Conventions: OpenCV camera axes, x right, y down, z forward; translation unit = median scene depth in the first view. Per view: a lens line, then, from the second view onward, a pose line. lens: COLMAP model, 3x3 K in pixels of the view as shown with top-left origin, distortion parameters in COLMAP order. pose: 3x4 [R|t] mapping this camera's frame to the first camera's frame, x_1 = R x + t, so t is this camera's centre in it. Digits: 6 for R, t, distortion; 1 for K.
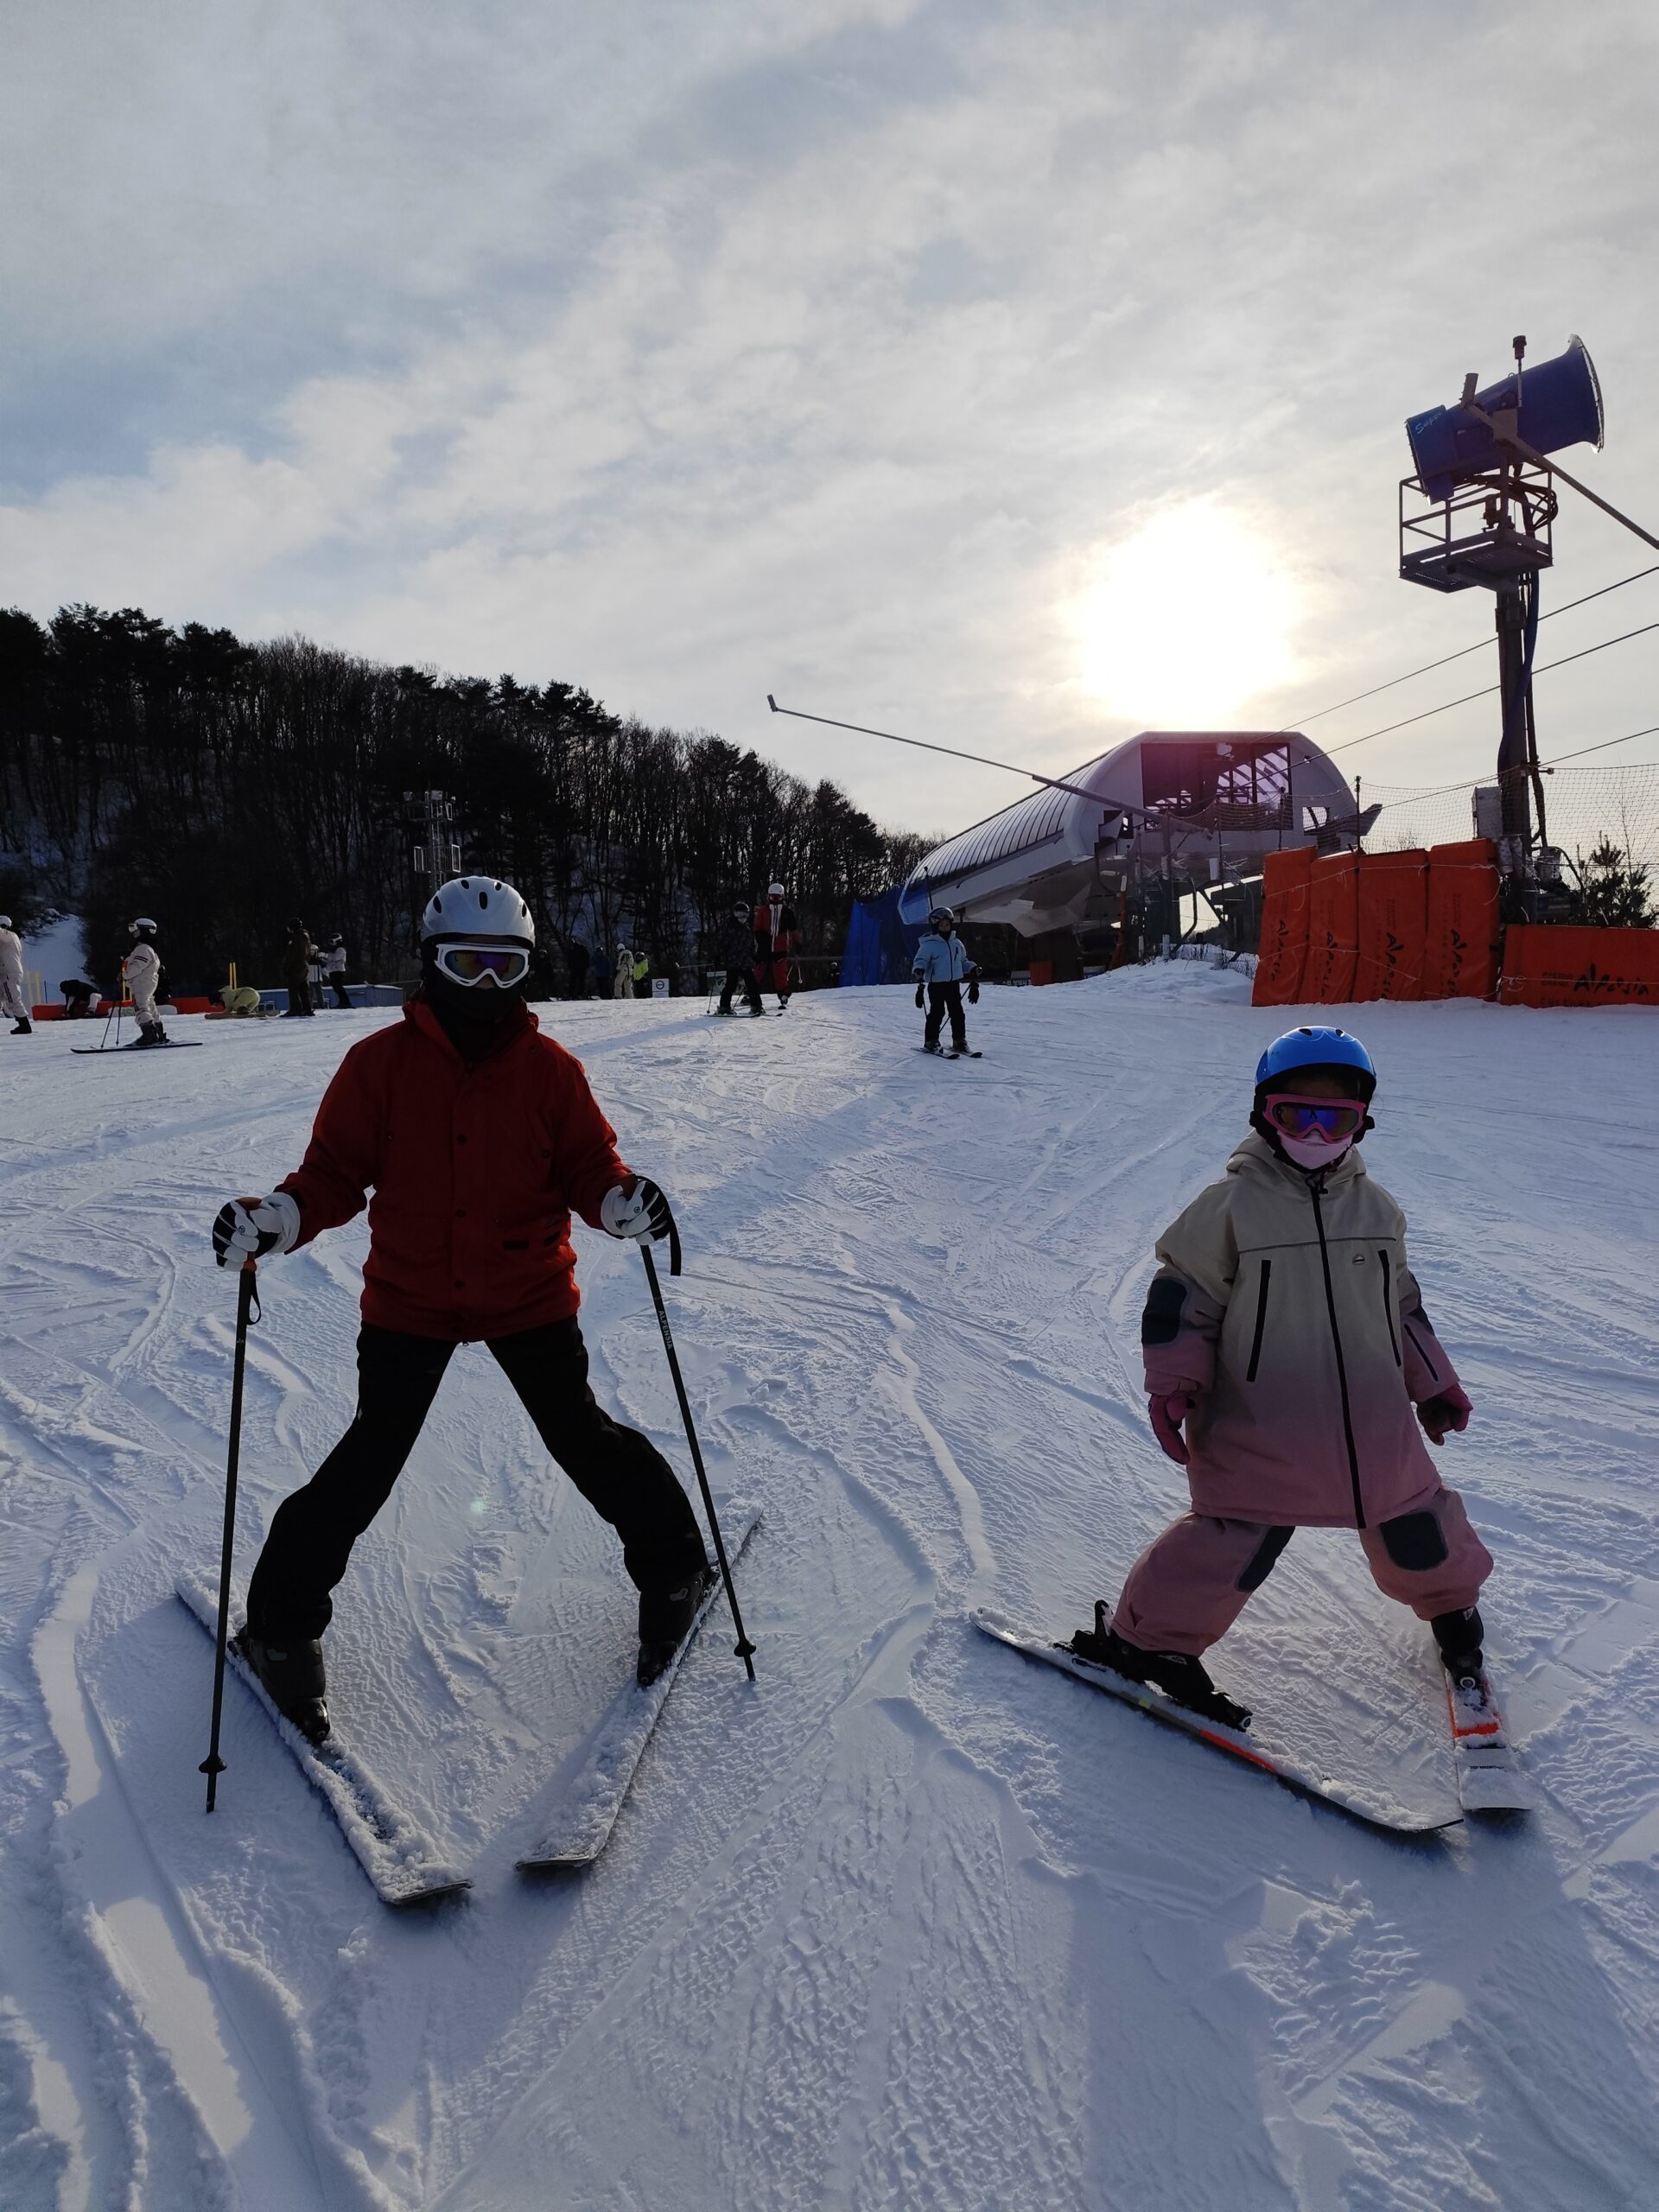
lens RADIAL K [[1485.8, 0, 829.5], [0, 1485.8, 1106.0], [0, 0, 1]] dist [0.003858, 0.000843]
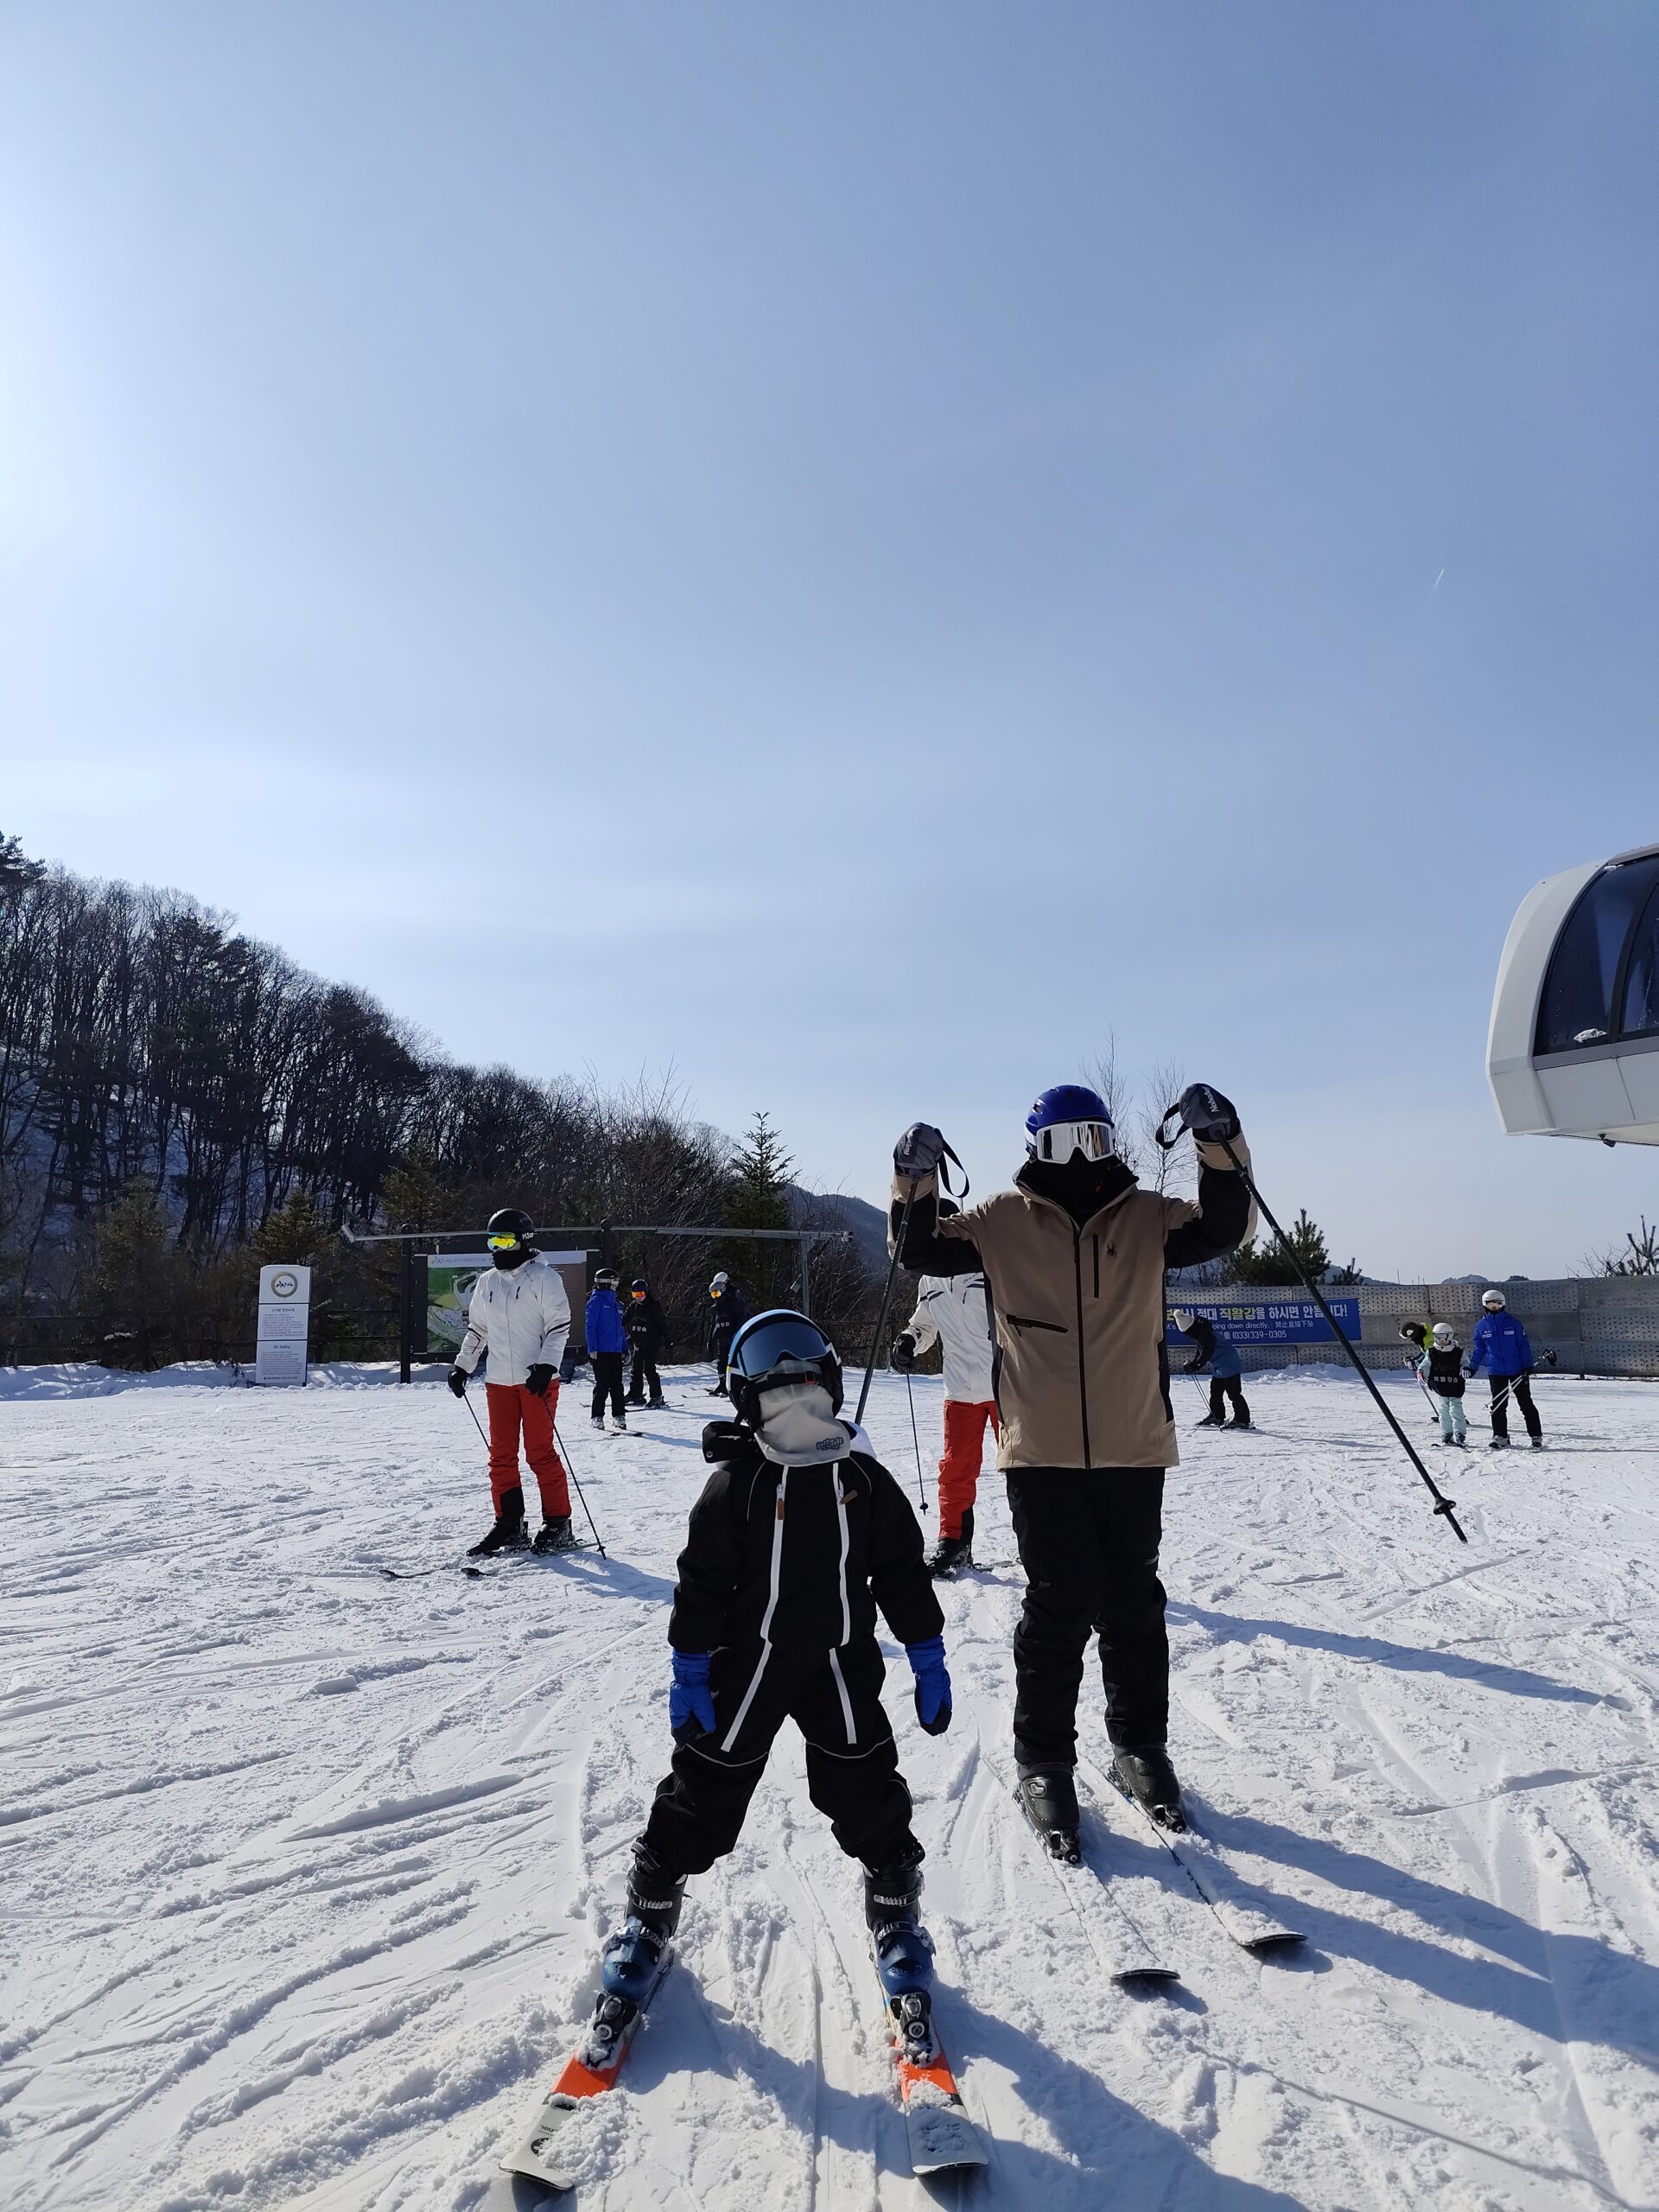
lens RADIAL K [[1485.8, 0, 829.5], [0, 1485.8, 1106.0], [0, 0, 1]] dist [0.003858, 0.000843]
pose [[0.923945, 0.083690, 0.373258, -0.050752], [-0.012671, 0.981934, -0.188799, -0.022276], [-0.382315, 0.169710, 0.908314, 0.237664]]
